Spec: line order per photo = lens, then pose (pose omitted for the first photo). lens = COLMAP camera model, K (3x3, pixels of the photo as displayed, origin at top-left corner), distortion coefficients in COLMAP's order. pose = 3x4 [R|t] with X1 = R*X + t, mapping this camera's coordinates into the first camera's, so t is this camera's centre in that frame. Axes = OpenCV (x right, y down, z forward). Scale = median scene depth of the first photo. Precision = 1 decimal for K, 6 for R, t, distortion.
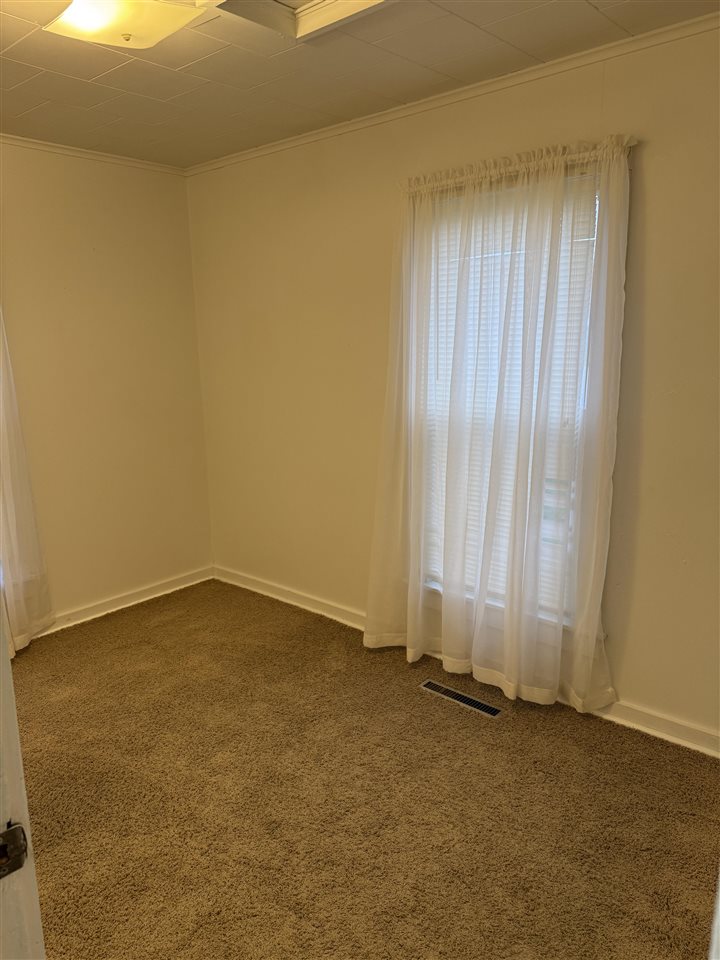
lens RADIAL K [[671.8, 0, 360.0], [0, 671.8, 480.0], [0, 0, 1]] dist [0.035995, -0.045301]
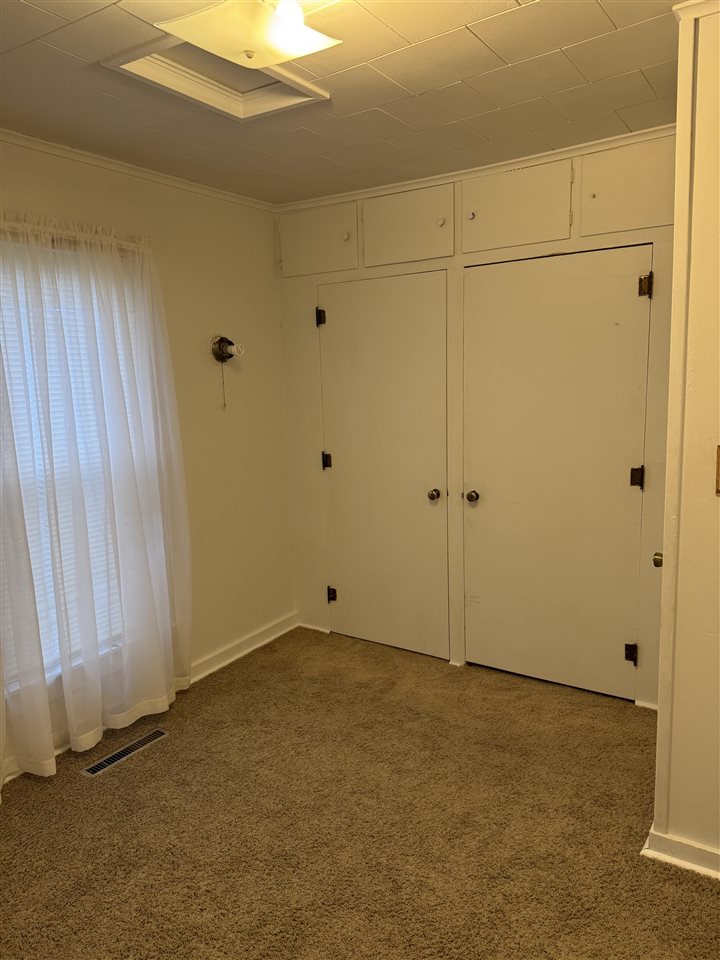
lens RADIAL K [[671.8, 0, 360.0], [0, 671.8, 480.0], [0, 0, 1]] dist [0.035995, -0.045301]
pose [[-0.138262, -0.143139, 0.979997, -0.858889], [0.226275, 0.958764, 0.171961, -0.159644], [-0.964201, 0.245524, -0.100172, 0.711629]]
